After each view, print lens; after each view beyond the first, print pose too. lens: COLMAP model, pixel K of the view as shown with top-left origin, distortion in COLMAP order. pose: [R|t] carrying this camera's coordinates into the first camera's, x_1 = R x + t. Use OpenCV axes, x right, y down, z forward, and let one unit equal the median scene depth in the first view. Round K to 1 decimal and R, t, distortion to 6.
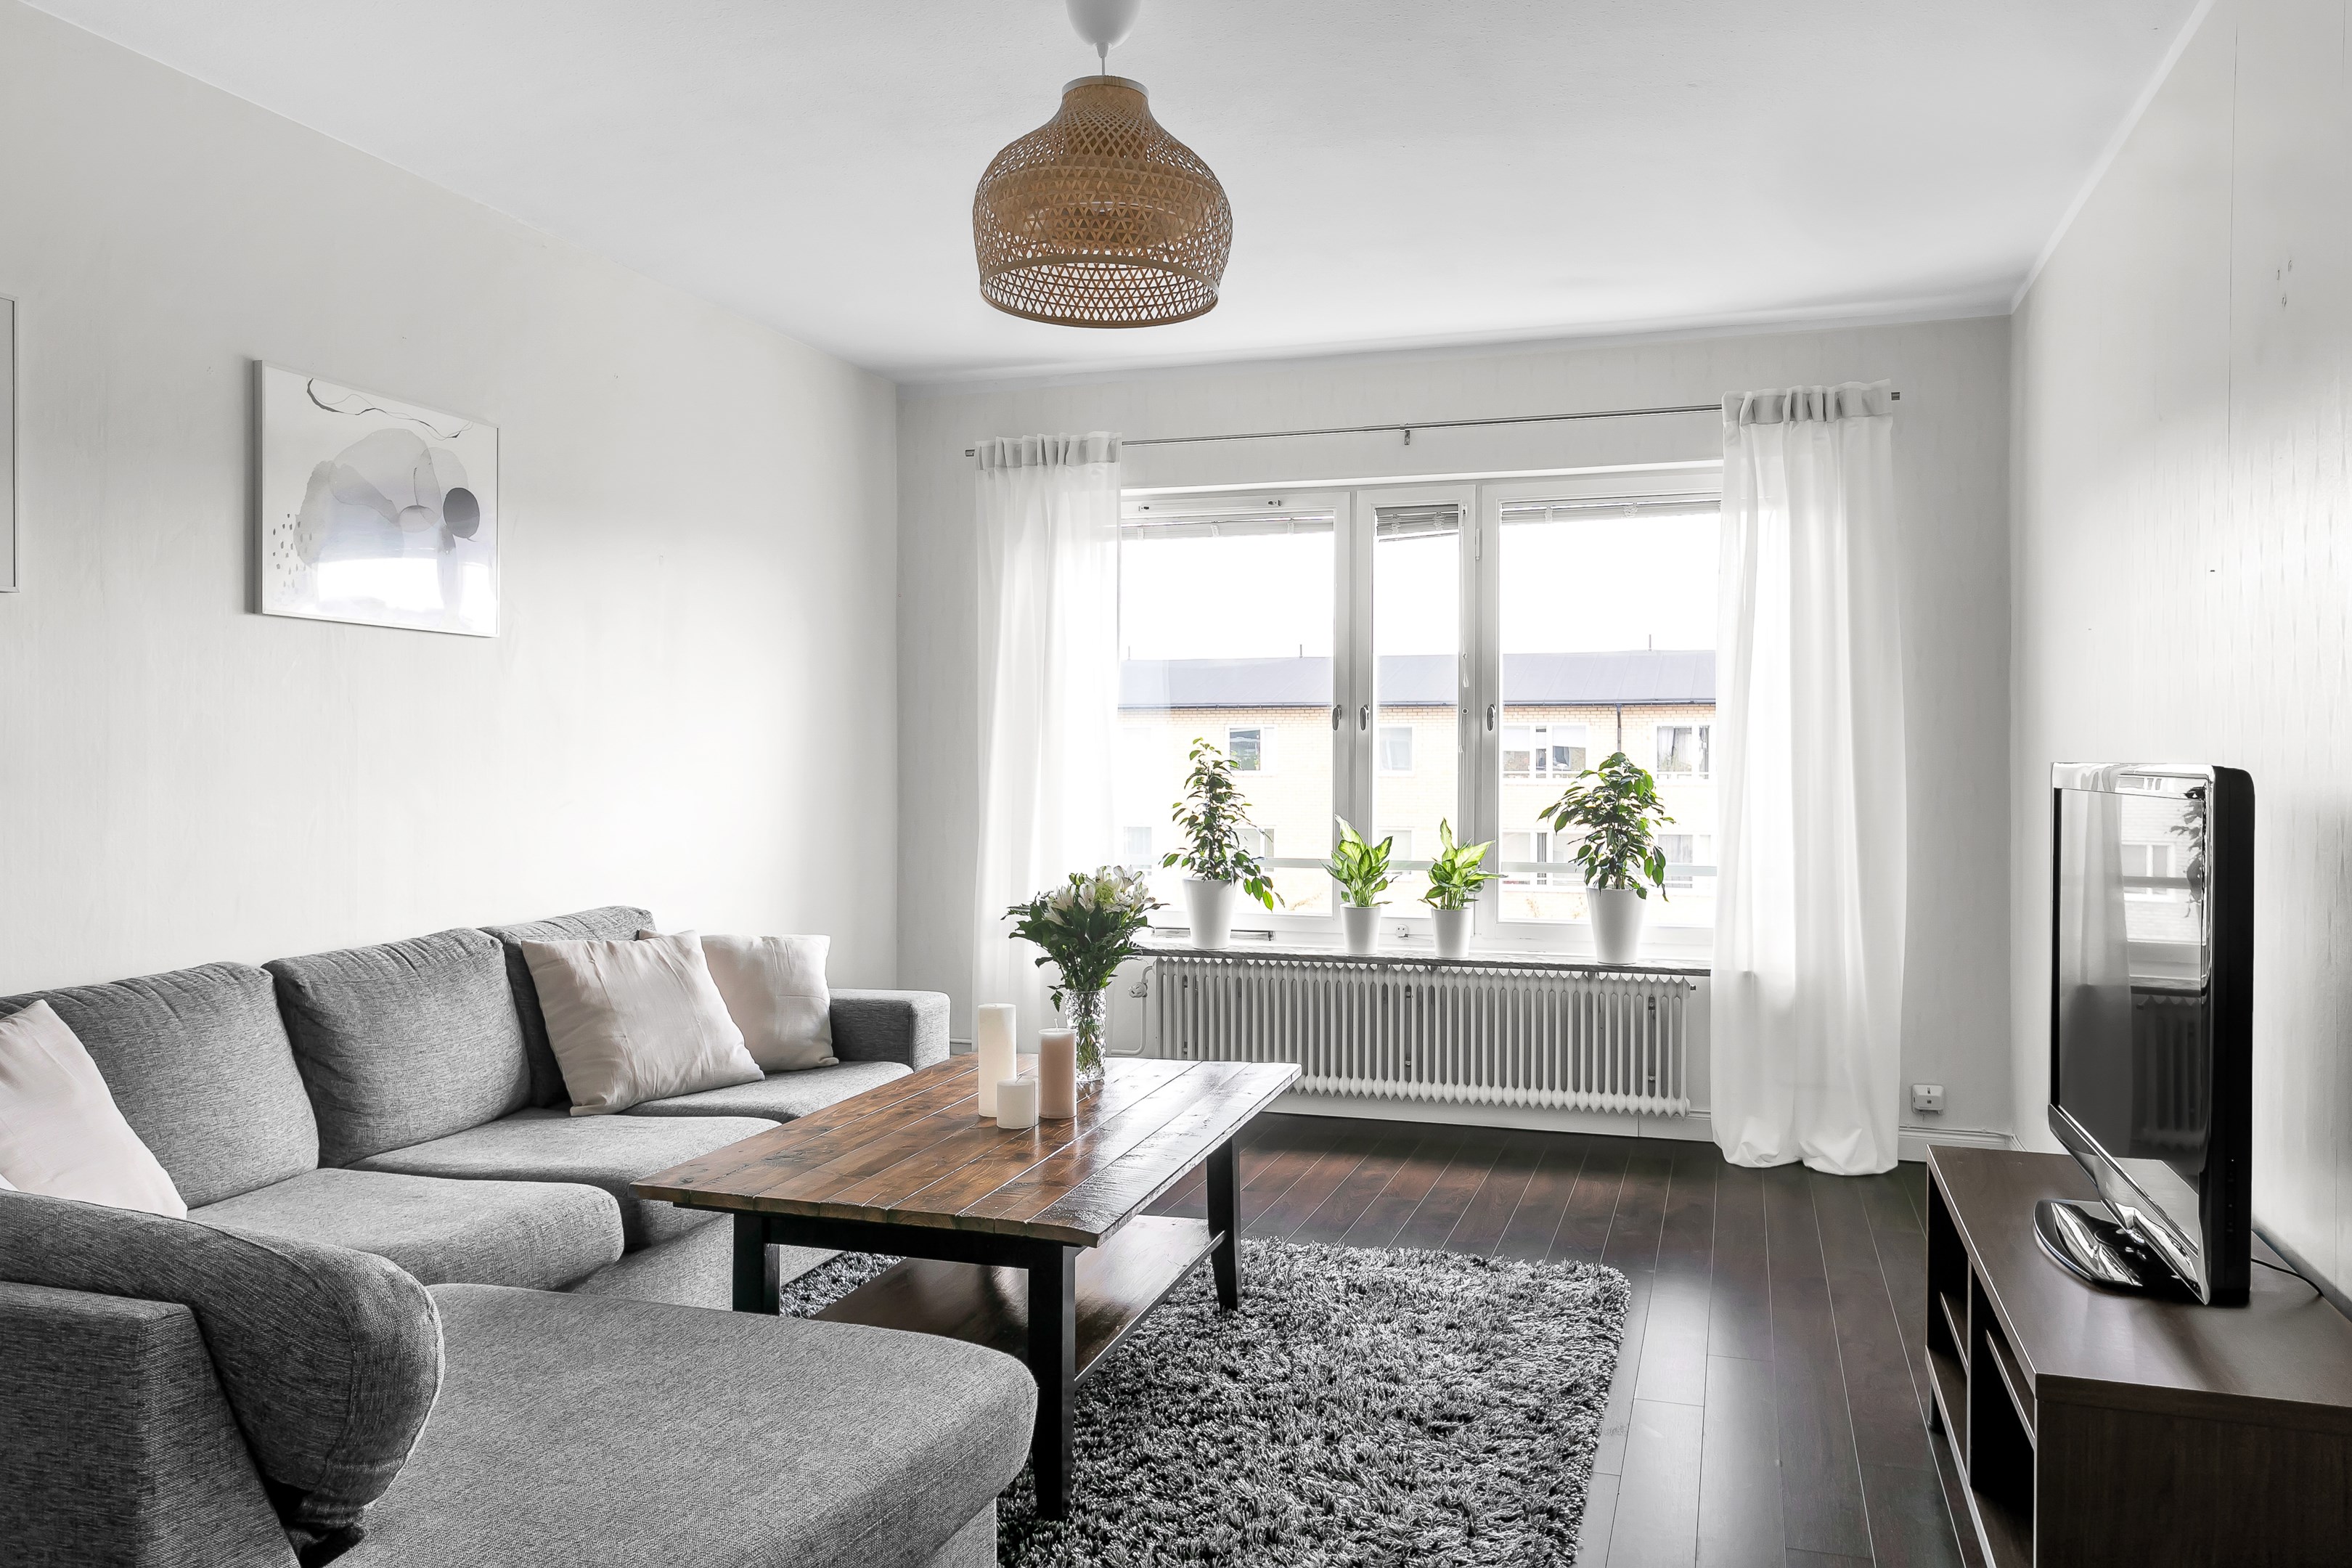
lens RADIAL K [[1806.8, 0, 1171.9], [0, 1806.8, 776.4], [0, 0, 1]] dist [0.023567, 0.002020]
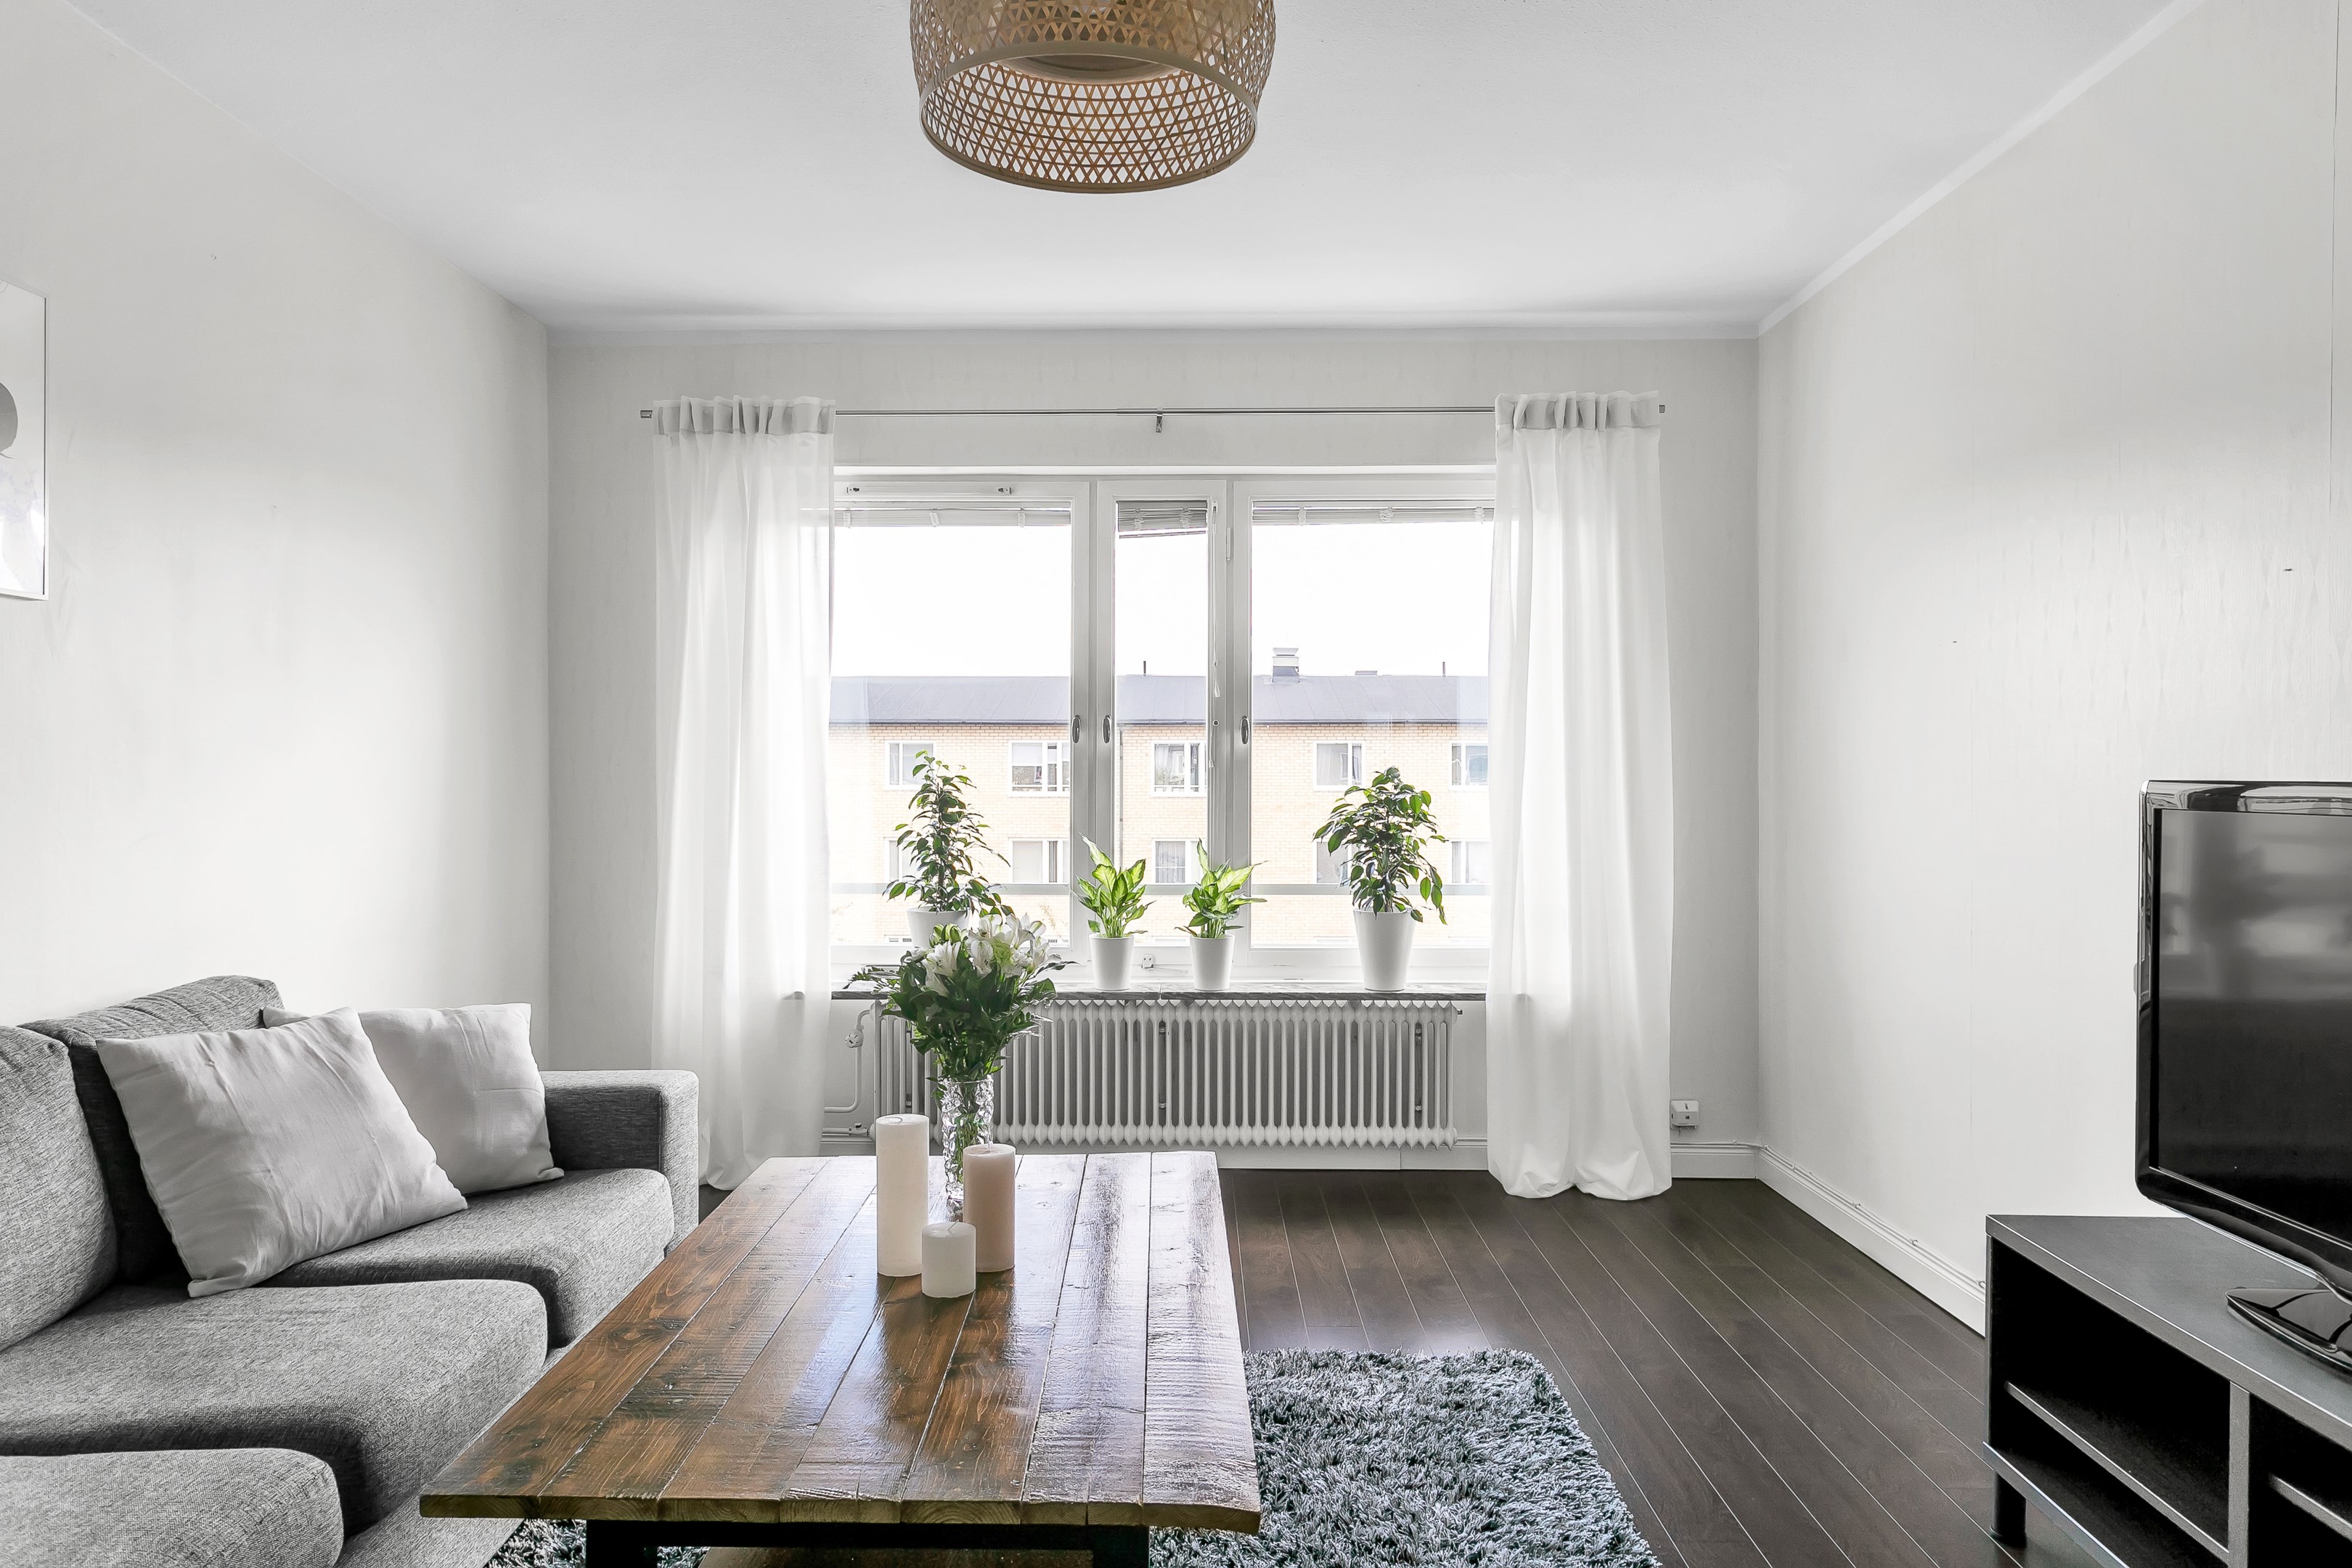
lens RADIAL K [[1634.4, 0, 1177.5], [0, 1634.4, 790.2], [0, 0, 1]] dist [0.004628, 0.002249]
pose [[0.954261, -0.002816, 0.298963, -0.118761], [0.002641, 0.999996, 0.000989, -0.002788], [-0.298964, -0.000154, 0.954264, 0.221197]]
